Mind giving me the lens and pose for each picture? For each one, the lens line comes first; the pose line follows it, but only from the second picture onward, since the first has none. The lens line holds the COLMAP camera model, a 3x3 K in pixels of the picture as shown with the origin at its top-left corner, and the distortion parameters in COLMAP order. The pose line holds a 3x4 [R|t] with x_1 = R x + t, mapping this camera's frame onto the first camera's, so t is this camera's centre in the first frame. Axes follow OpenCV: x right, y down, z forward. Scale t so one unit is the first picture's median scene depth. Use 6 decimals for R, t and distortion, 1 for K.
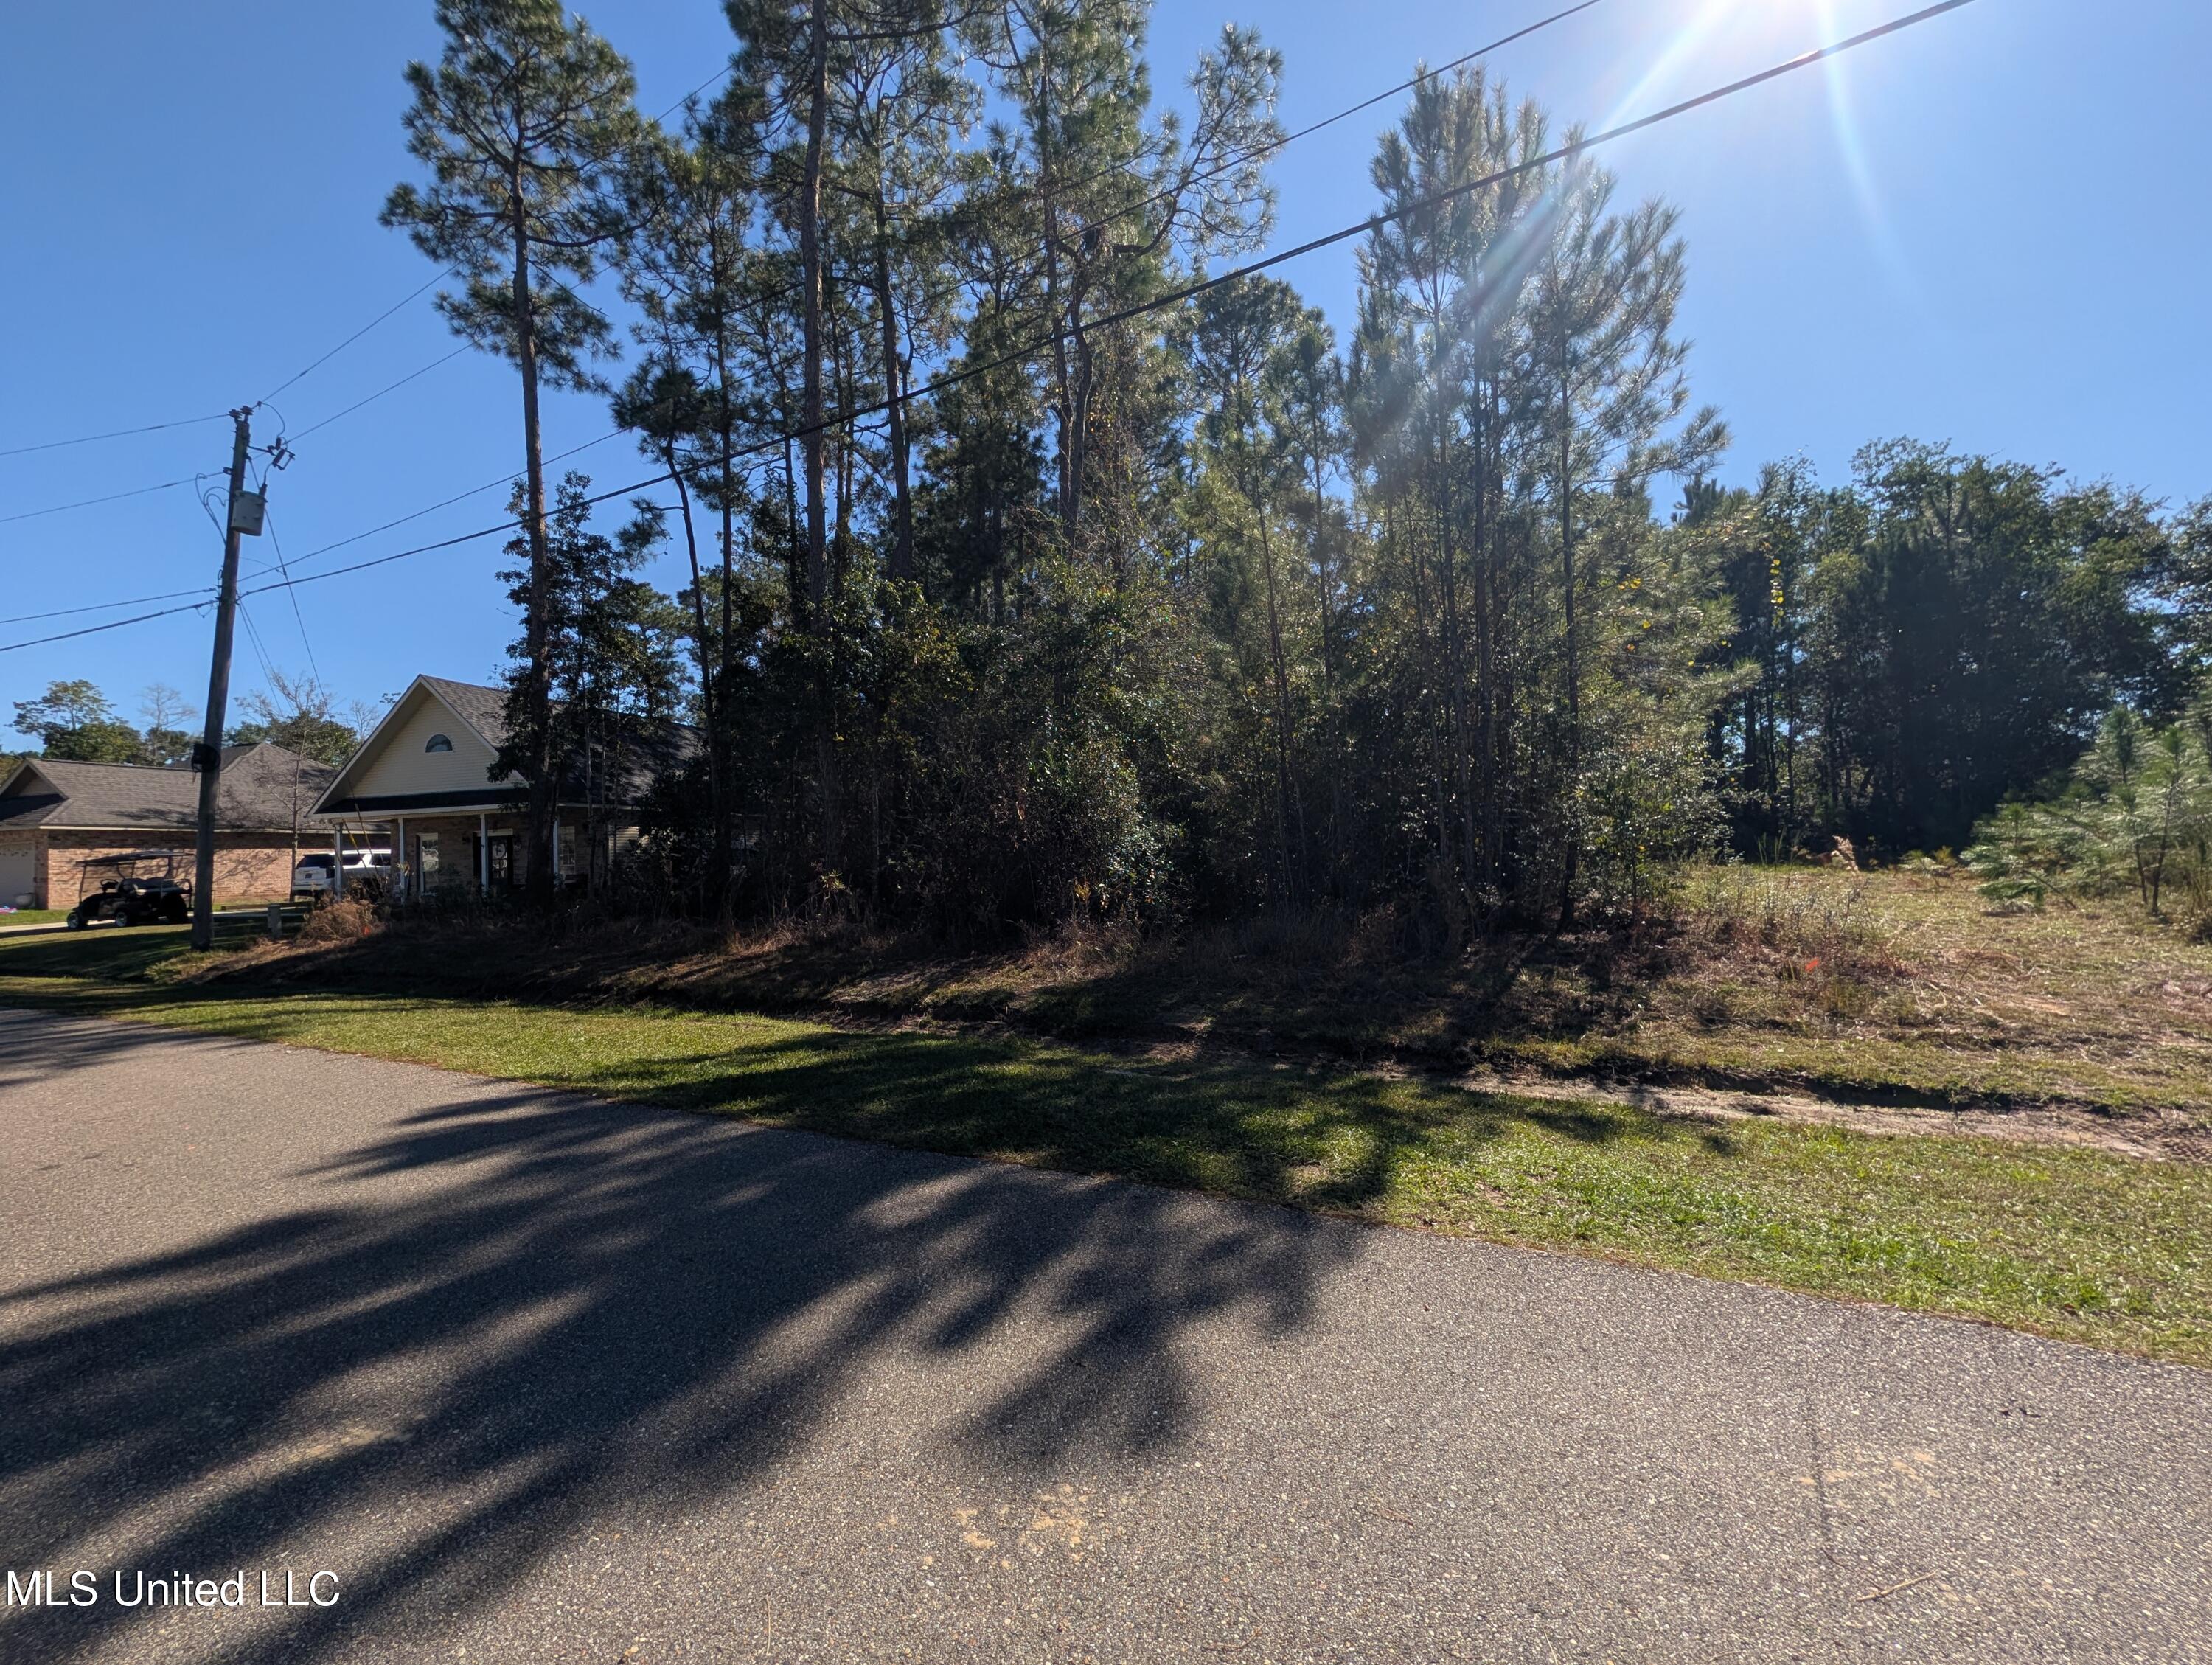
lens RADIAL K [[821.7, 0, 1109.2], [0, 821.7, 838.4], [0, 0, 1]] dist [-0.013924, 0.002004]
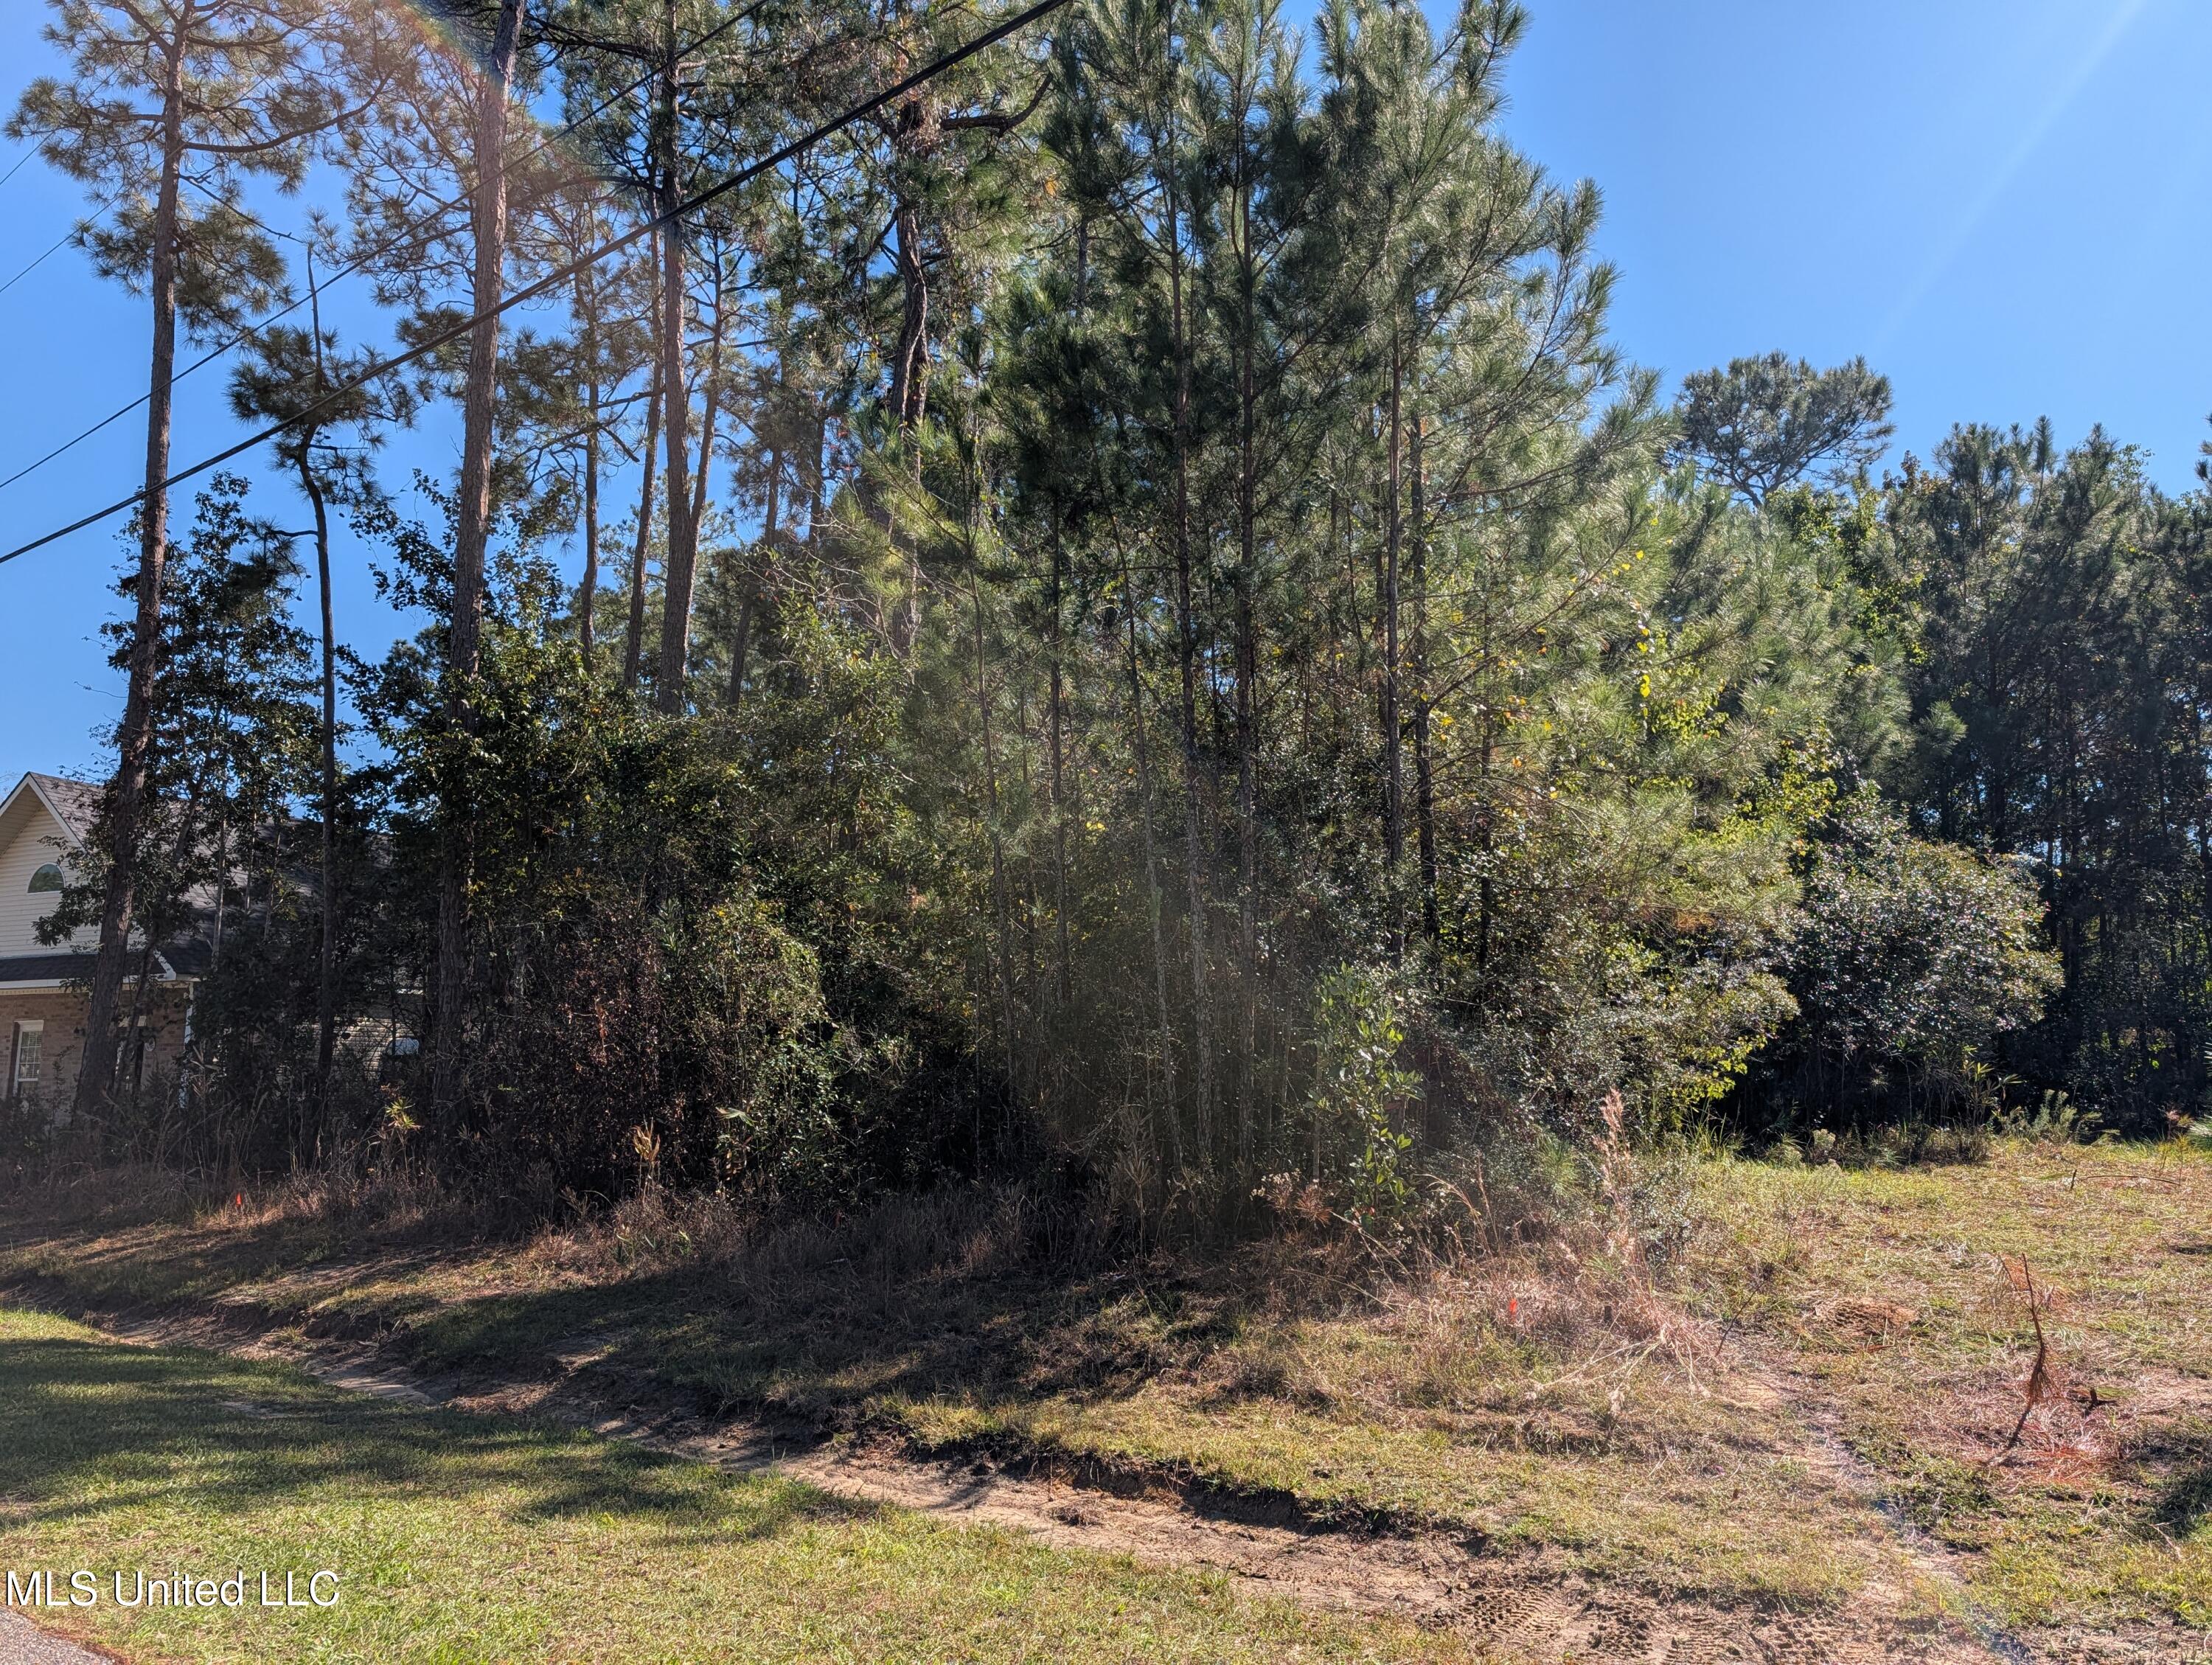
lens RADIAL K [[1531.7, 0, 1111.7], [0, 1531.7, 852.8], [0, 0, 1]] dist [0.006136, -0.006924]
pose [[0.987246, 0.006698, -0.159060, 0.246254], [-0.027360, 0.991387, -0.128072, -0.008330], [0.156832, 0.130791, 0.978927, -0.056015]]
